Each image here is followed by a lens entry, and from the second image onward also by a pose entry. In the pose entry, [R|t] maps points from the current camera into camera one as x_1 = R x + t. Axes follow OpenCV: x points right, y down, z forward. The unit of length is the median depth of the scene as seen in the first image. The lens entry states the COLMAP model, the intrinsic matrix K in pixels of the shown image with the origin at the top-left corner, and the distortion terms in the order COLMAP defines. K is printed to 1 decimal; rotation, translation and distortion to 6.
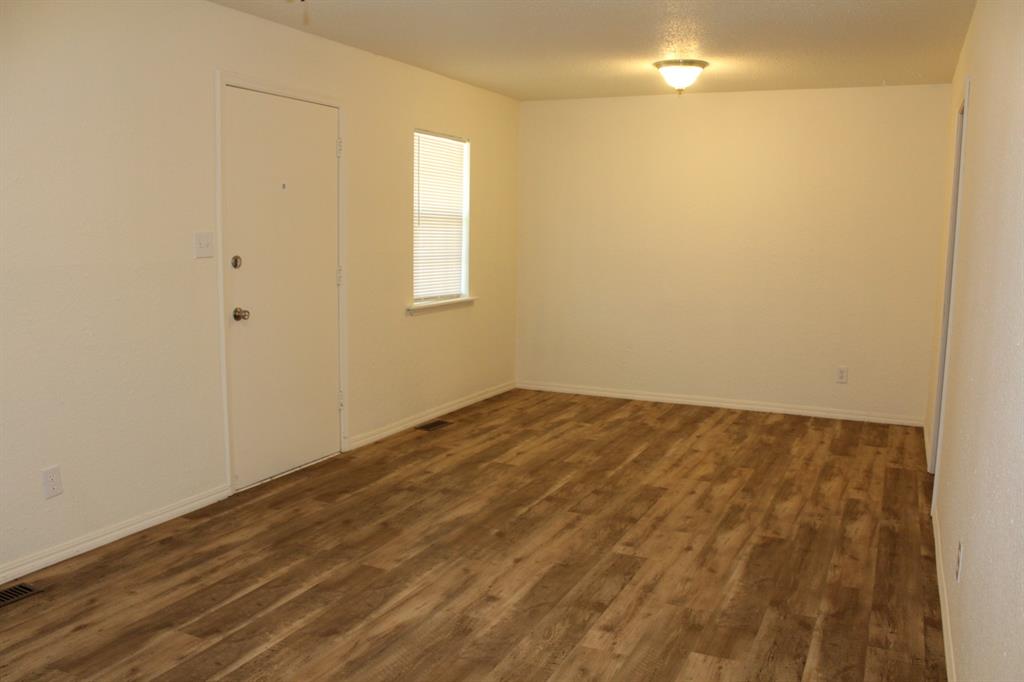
lens RADIAL K [[844.4, 0, 512.0], [0, 844.4, 341.0], [0, 0, 1]] dist [-0.157909, 0.127110]
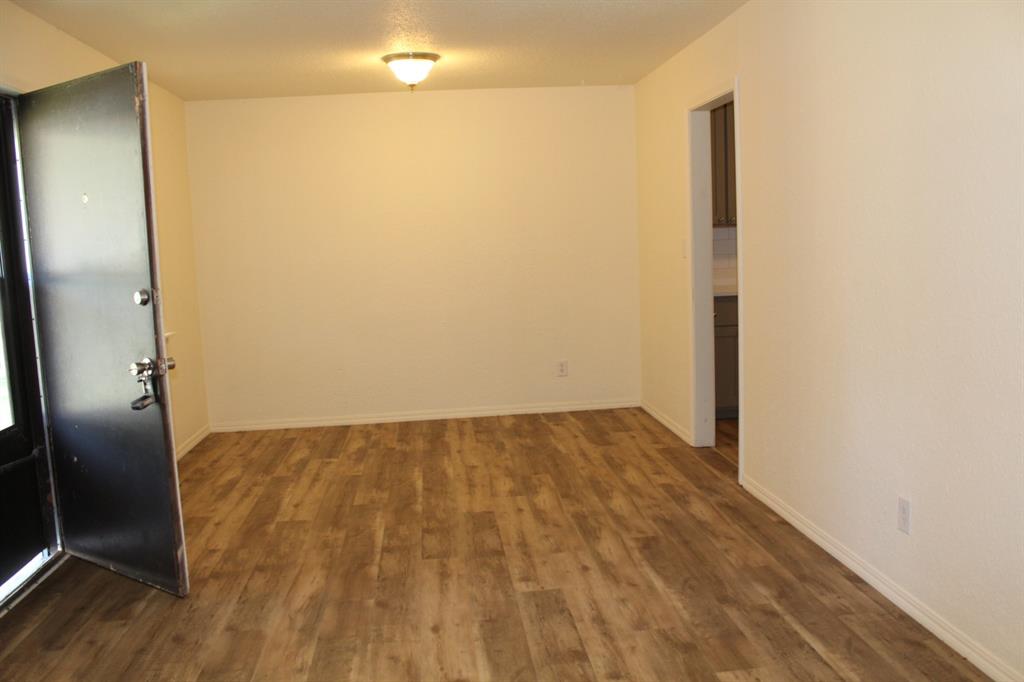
lens RADIAL K [[853.5, 0, 512.0], [0, 853.5, 341.0], [0, 0, 1]] dist [-0.172227, 0.158997]
pose [[0.863490, -0.113062, 0.491530, -0.241606], [0.121627, 0.992468, 0.014623, -0.021883], [-0.489481, 0.047157, 0.870738, 0.170507]]
